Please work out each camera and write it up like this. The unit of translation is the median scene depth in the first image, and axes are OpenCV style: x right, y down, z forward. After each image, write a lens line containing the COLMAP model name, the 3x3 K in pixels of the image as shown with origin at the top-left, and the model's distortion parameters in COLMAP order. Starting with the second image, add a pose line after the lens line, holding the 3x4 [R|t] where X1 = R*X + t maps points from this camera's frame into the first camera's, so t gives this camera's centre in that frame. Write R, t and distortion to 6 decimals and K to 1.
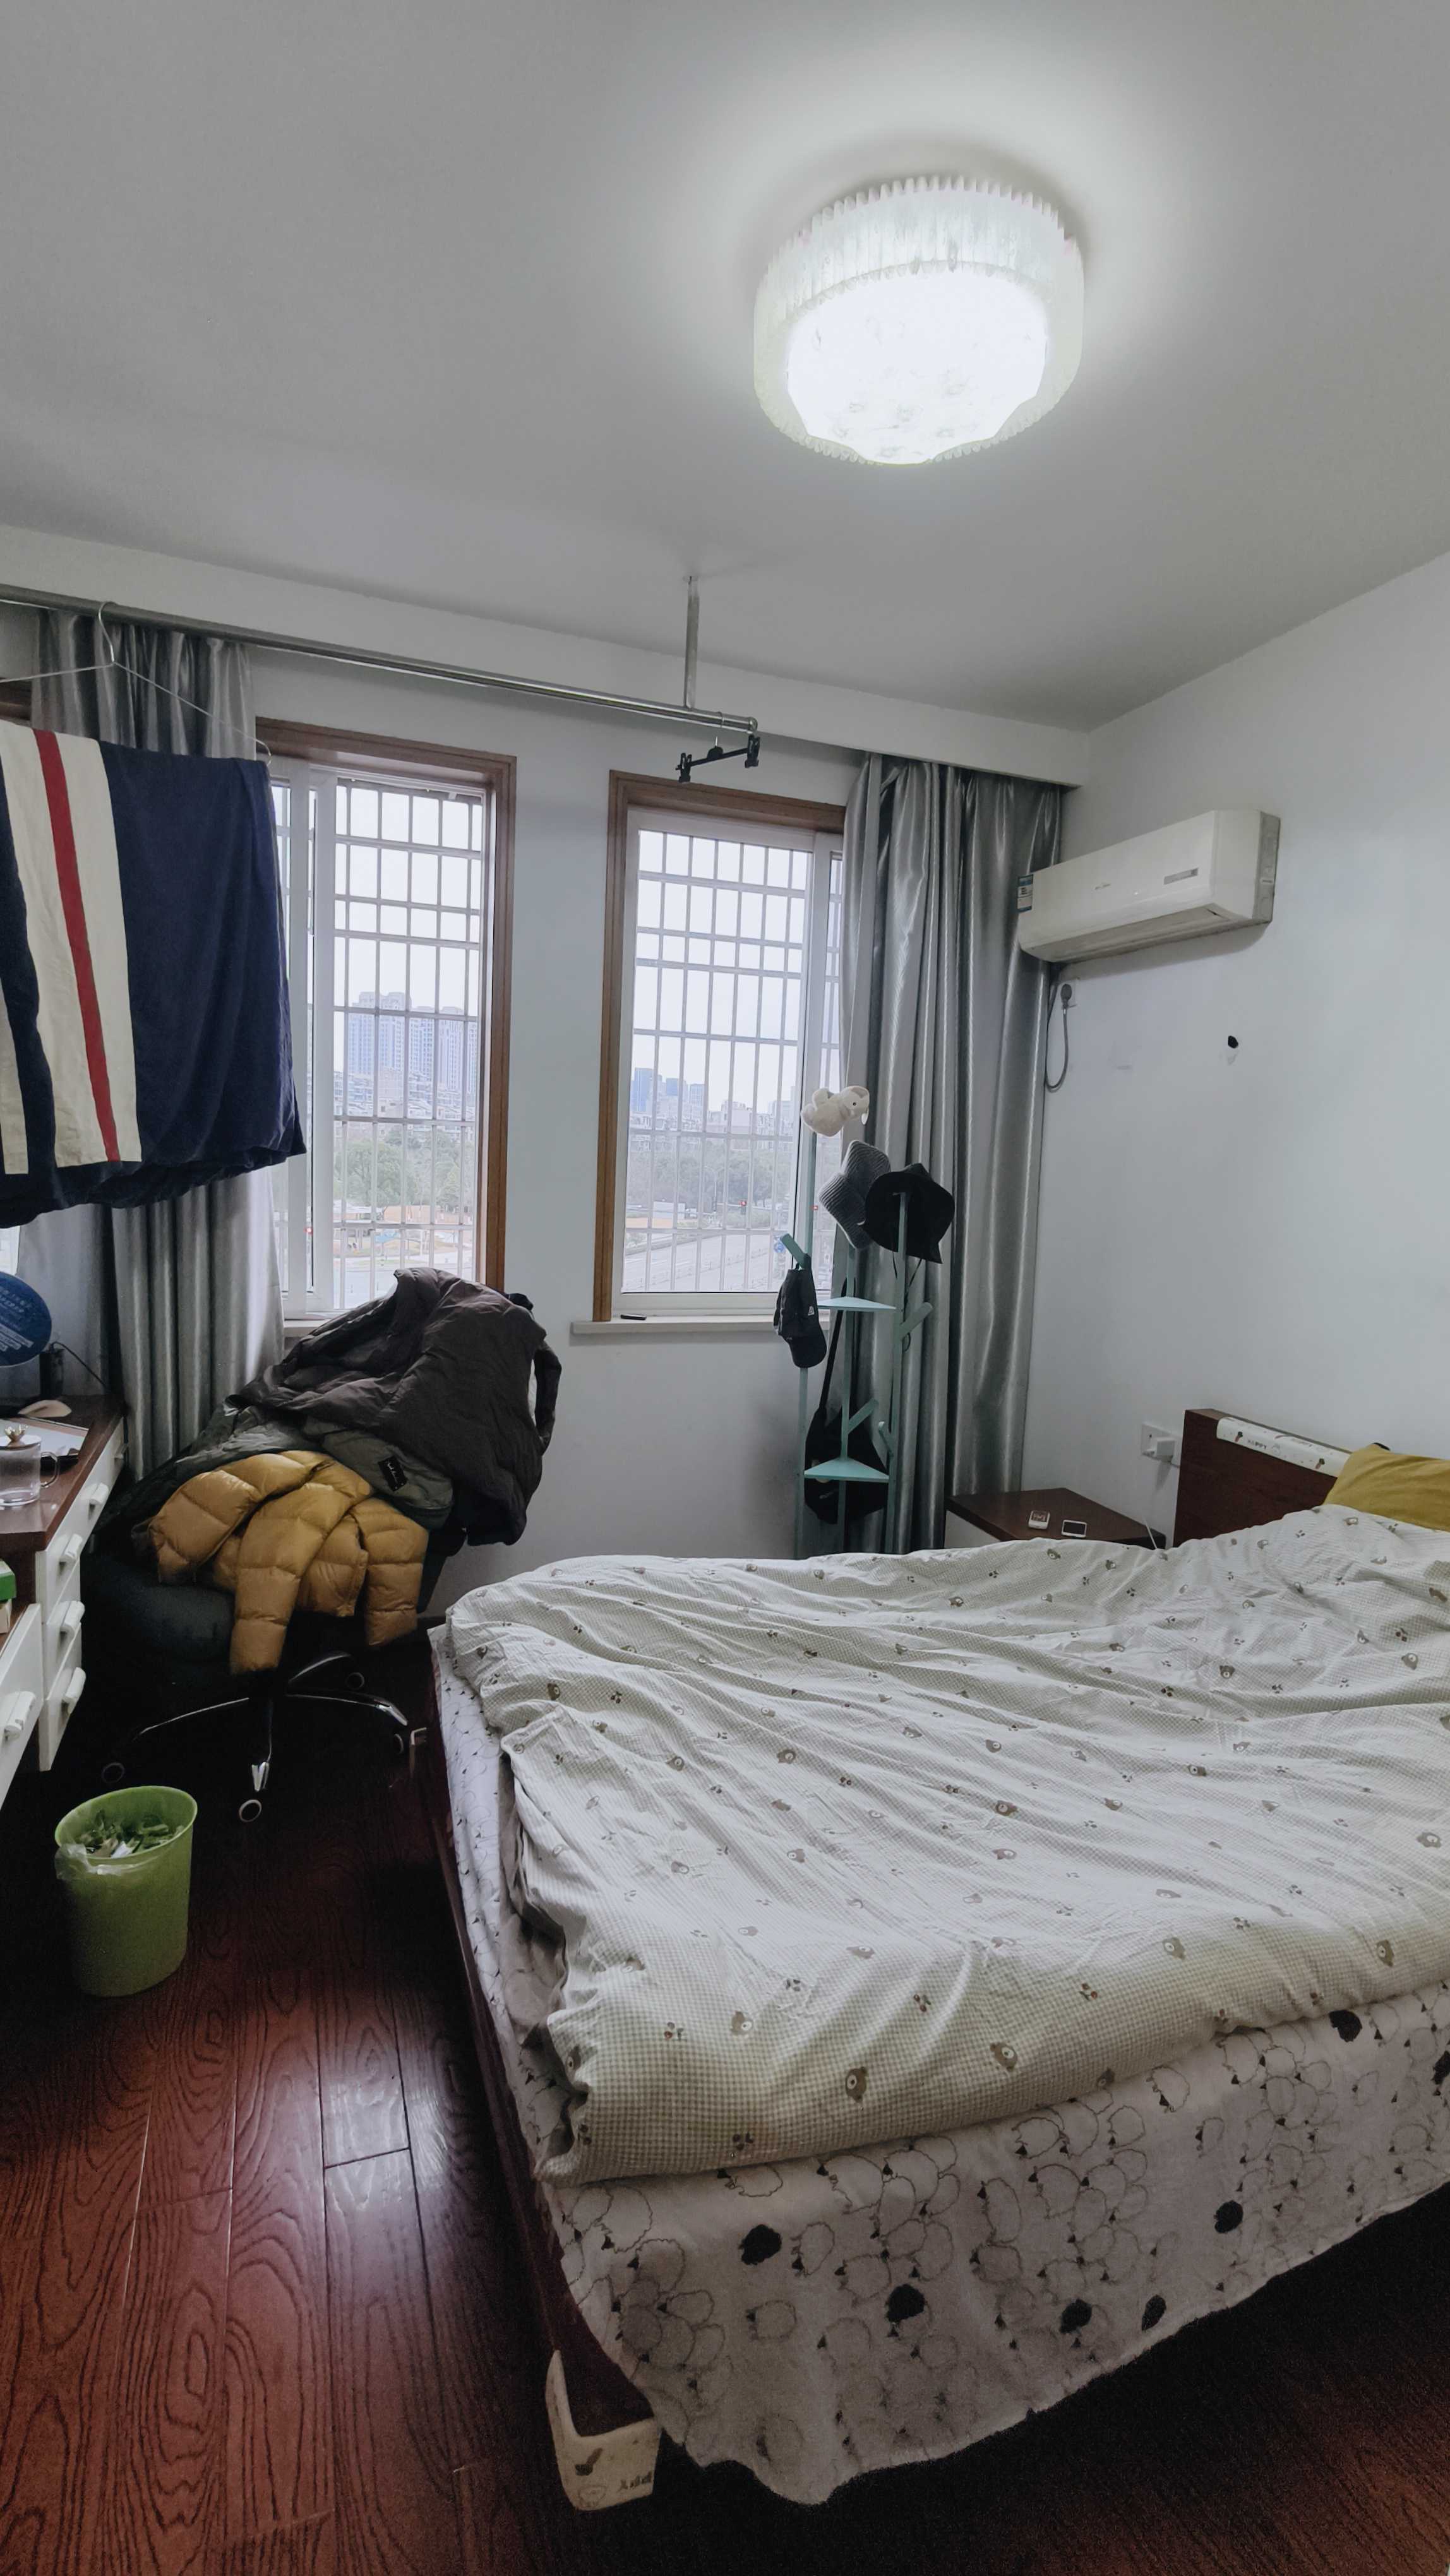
lens RADIAL K [[1184.0, 0, 712.6], [0, 1184.0, 1275.1], [0, 0, 1]] dist [-0.003547, -0.000737]
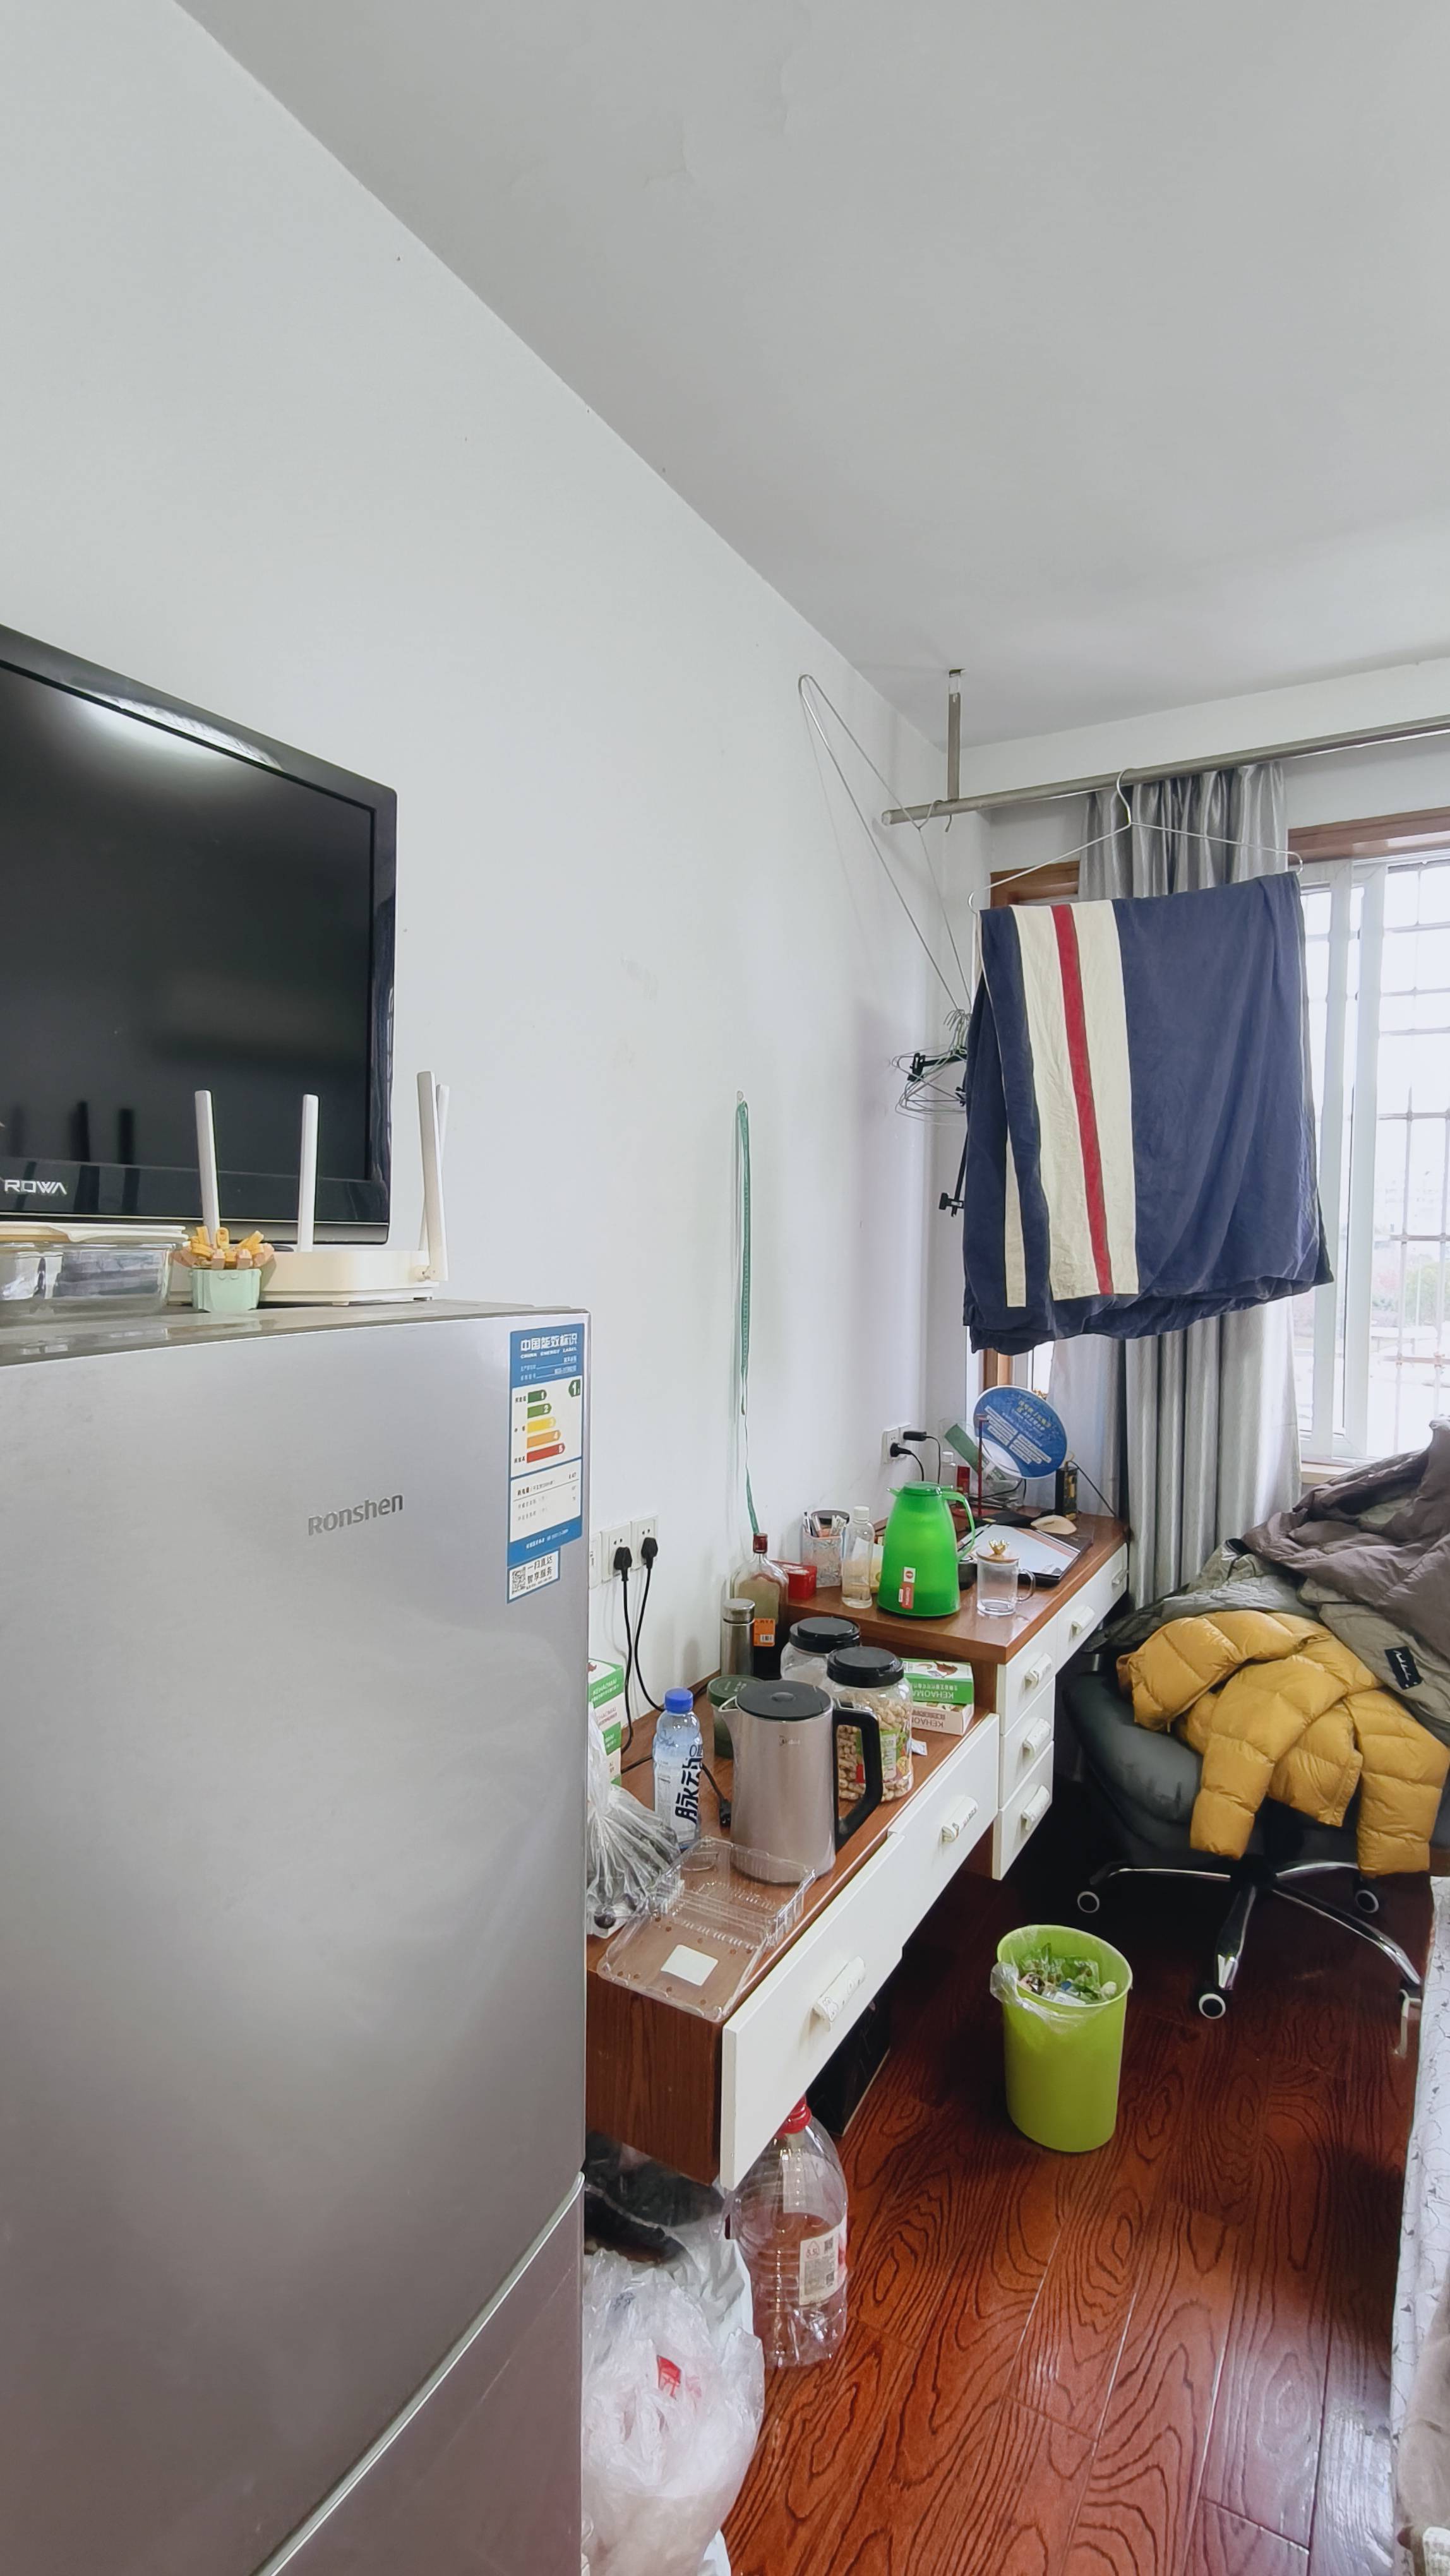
lens RADIAL K [[1184.0, 0, 712.6], [0, 1184.0, 1275.1], [0, 0, 1]] dist [-0.003547, -0.000737]
pose [[0.634901, -0.005723, -0.772573, 0.065805], [-0.067242, 0.995769, -0.062637, -0.022798], [0.769662, 0.091718, 0.631829, 0.074263]]
